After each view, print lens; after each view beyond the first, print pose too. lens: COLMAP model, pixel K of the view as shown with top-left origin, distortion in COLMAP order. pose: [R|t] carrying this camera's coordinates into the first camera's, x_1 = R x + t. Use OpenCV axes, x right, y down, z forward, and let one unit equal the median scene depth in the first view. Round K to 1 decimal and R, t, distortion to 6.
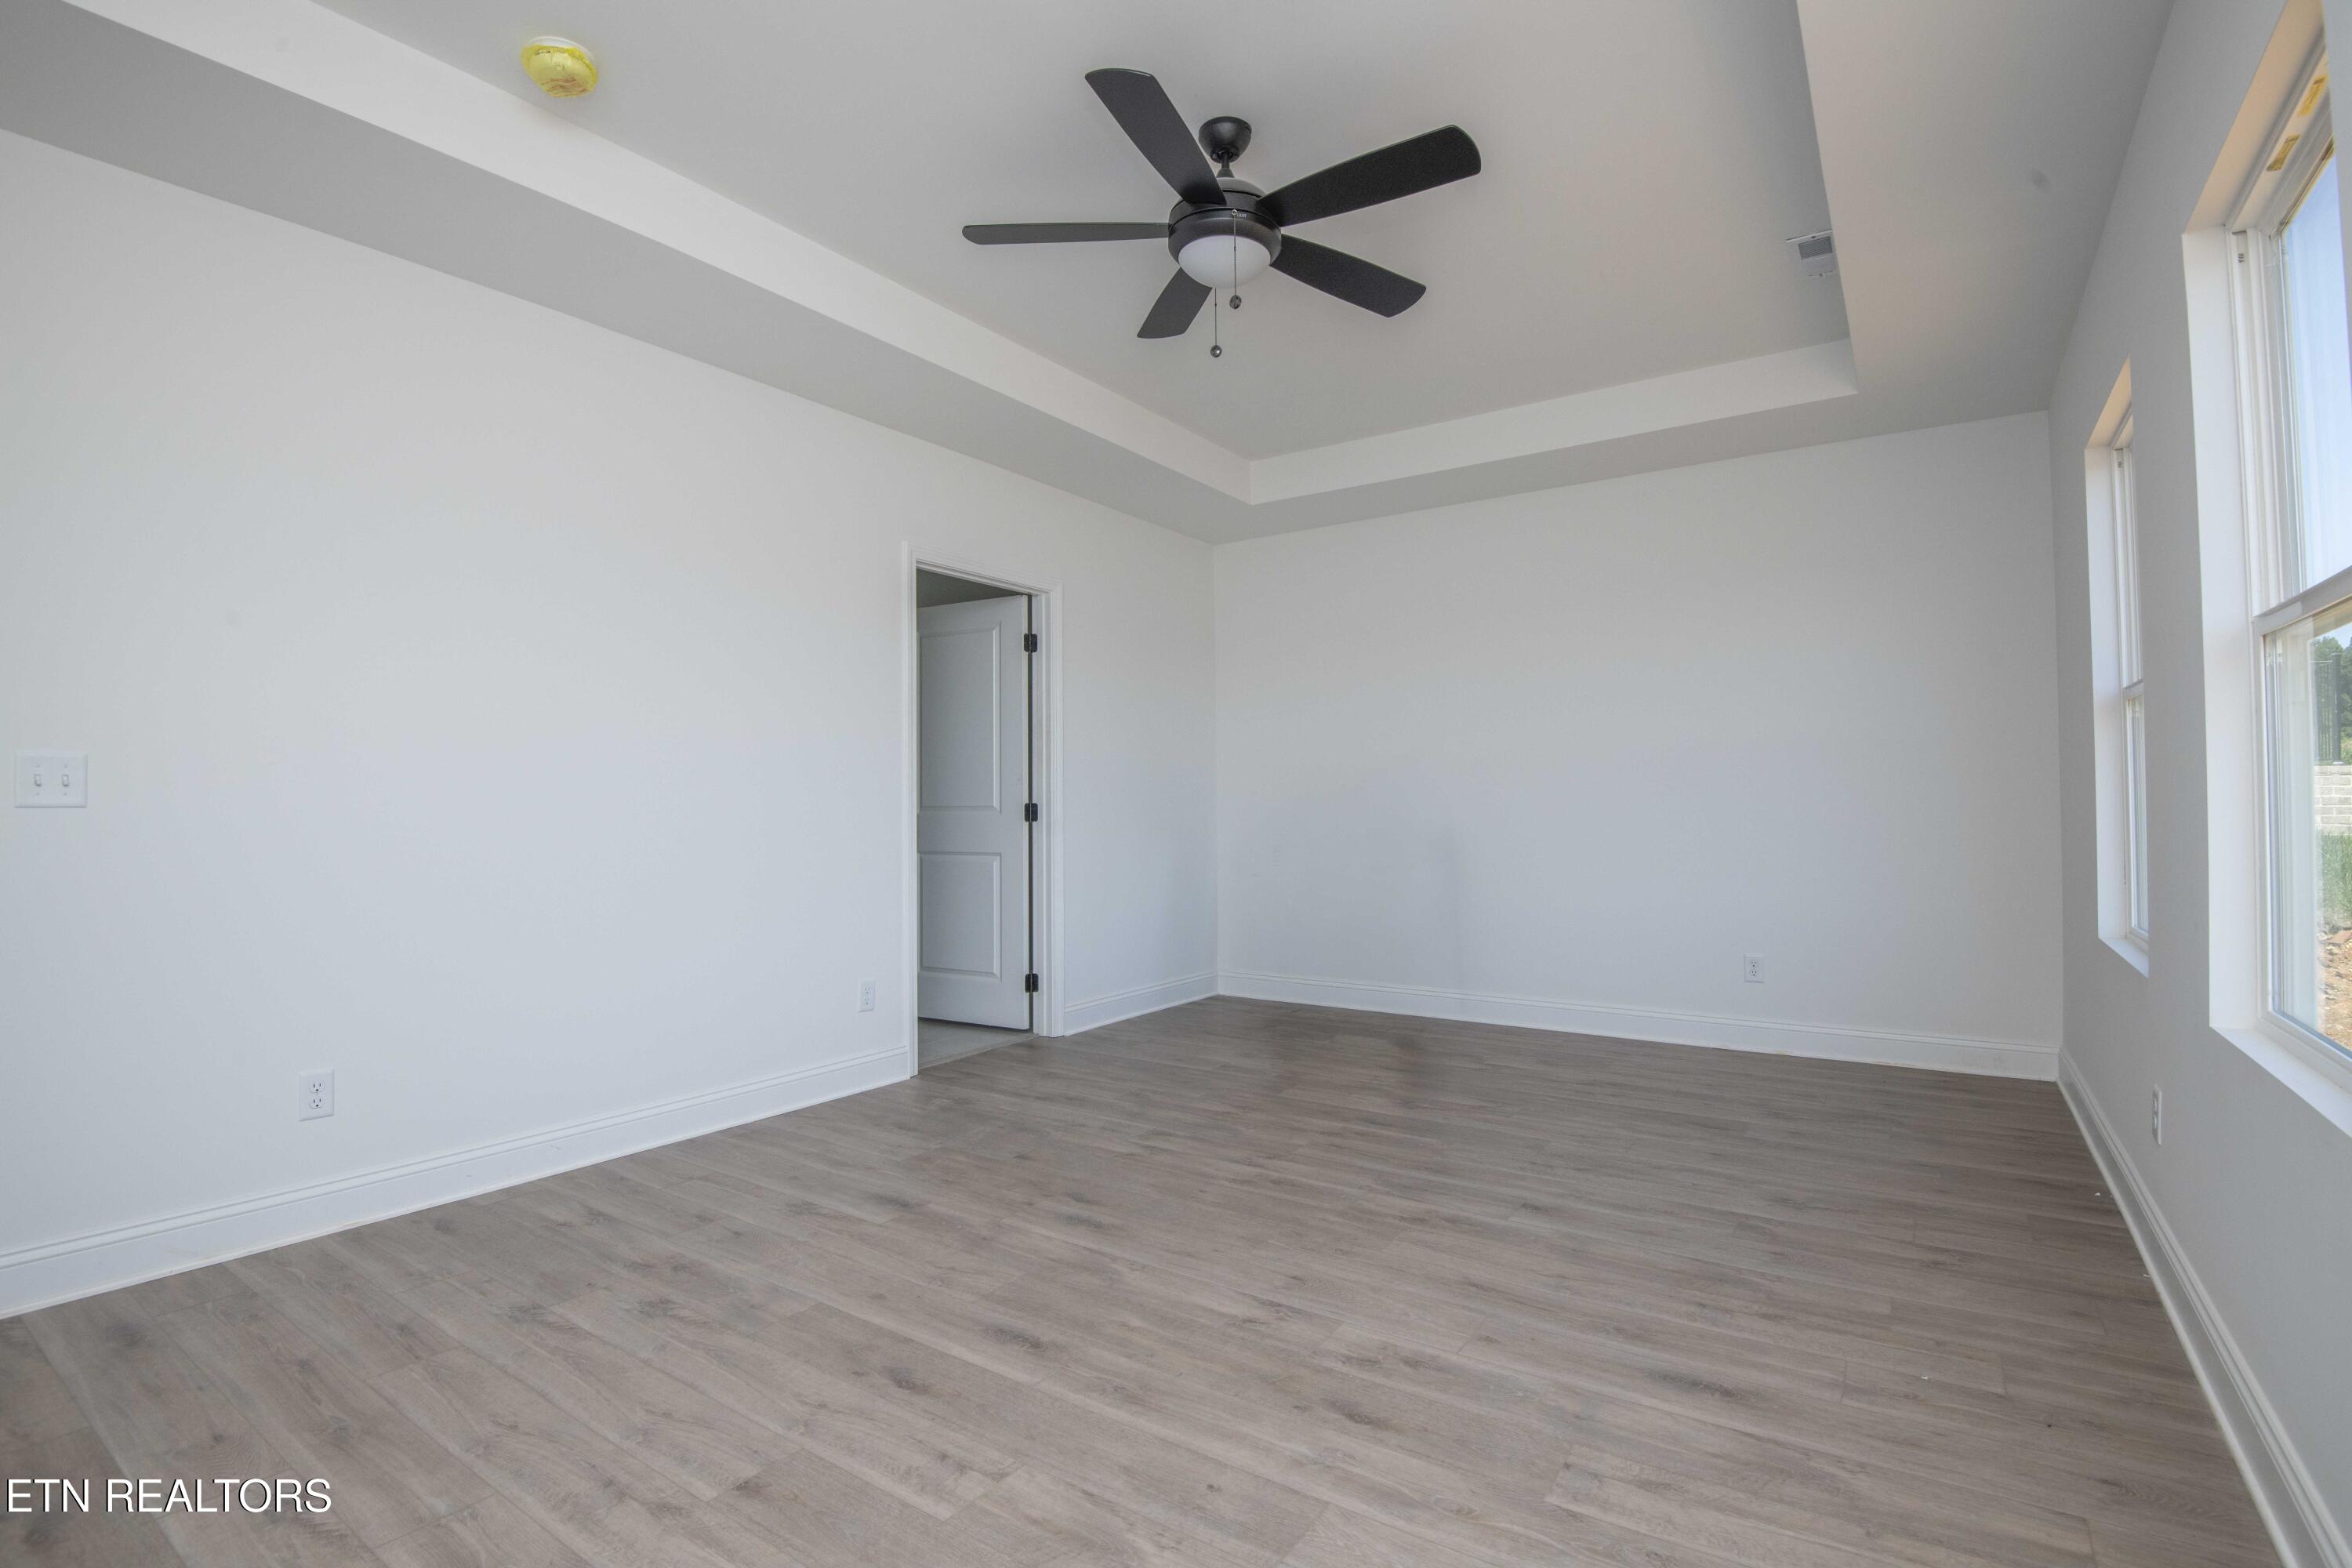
lens RADIAL K [[1088.0, 0, 1186.1], [0, 1088.0, 781.4], [0, 0, 1]] dist [-0.000271, -0.028210]
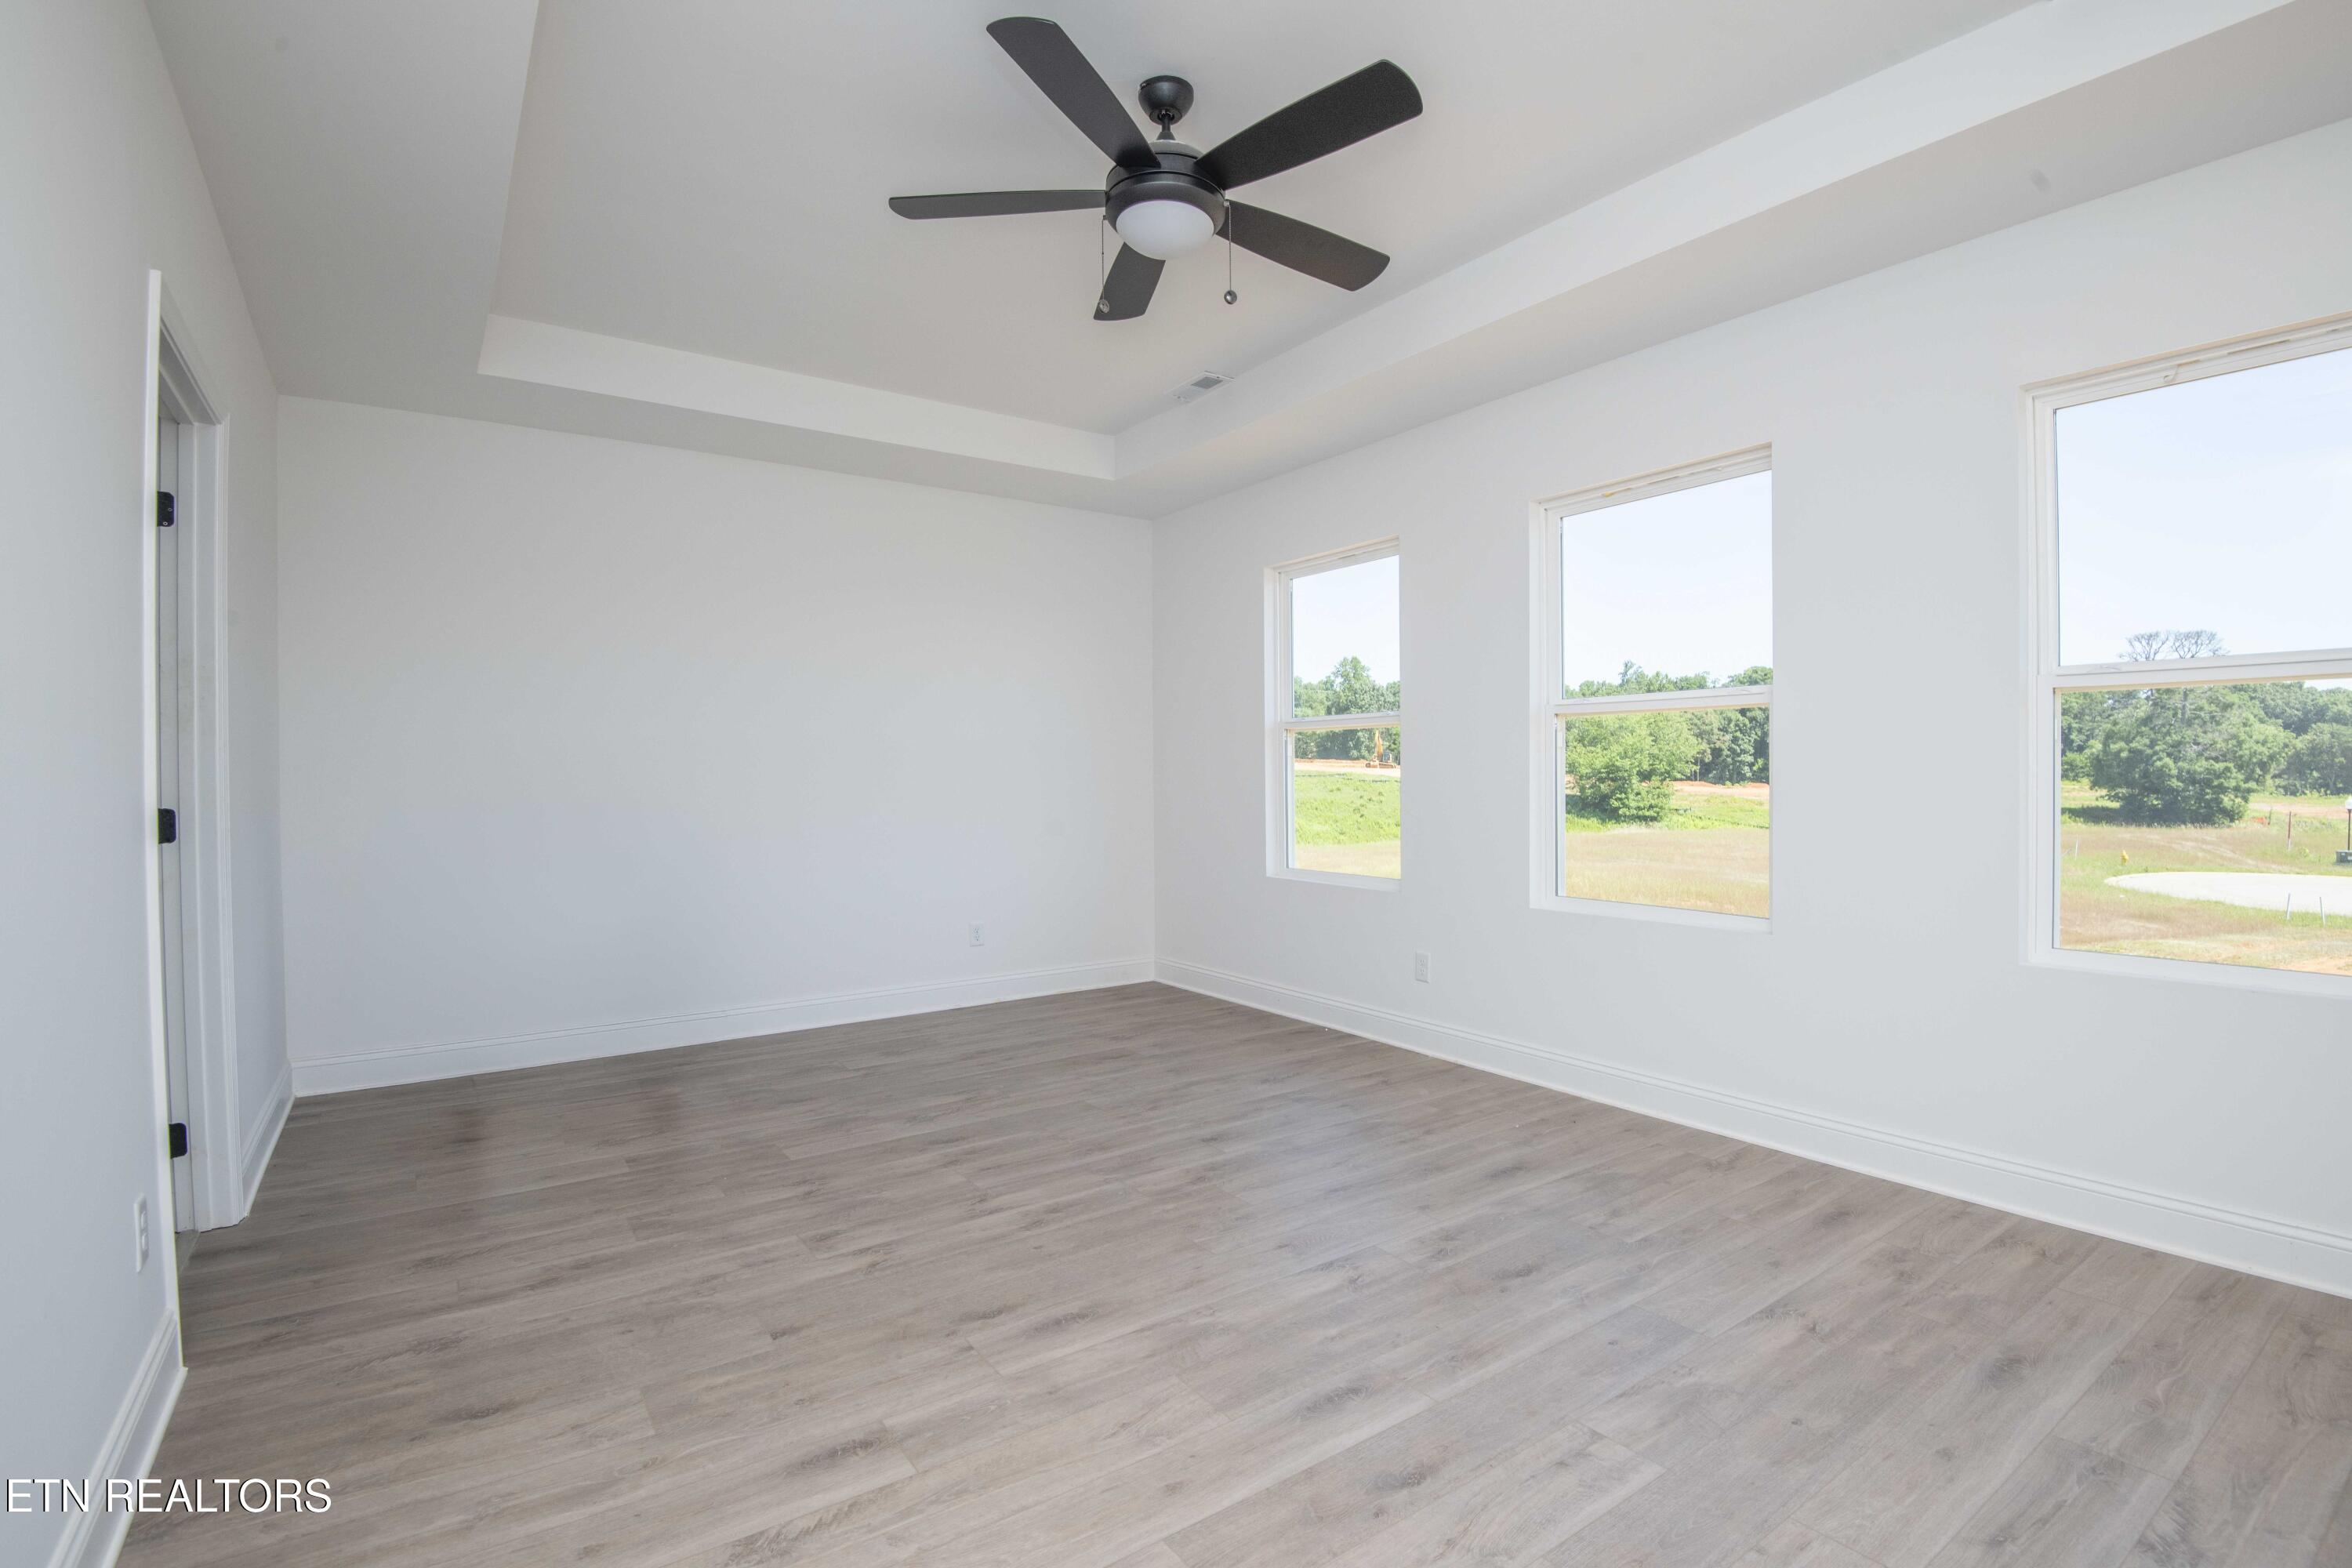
lens RADIAL K [[1088.0, 0, 1186.1], [0, 1088.0, 781.4], [0, 0, 1]] dist [-0.000271, -0.028210]
pose [[0.347711, -0.003173, 0.937597, -0.823575], [-0.016170, 0.999825, 0.009380, -0.011552], [-0.937462, -0.018422, 0.347598, 0.631559]]
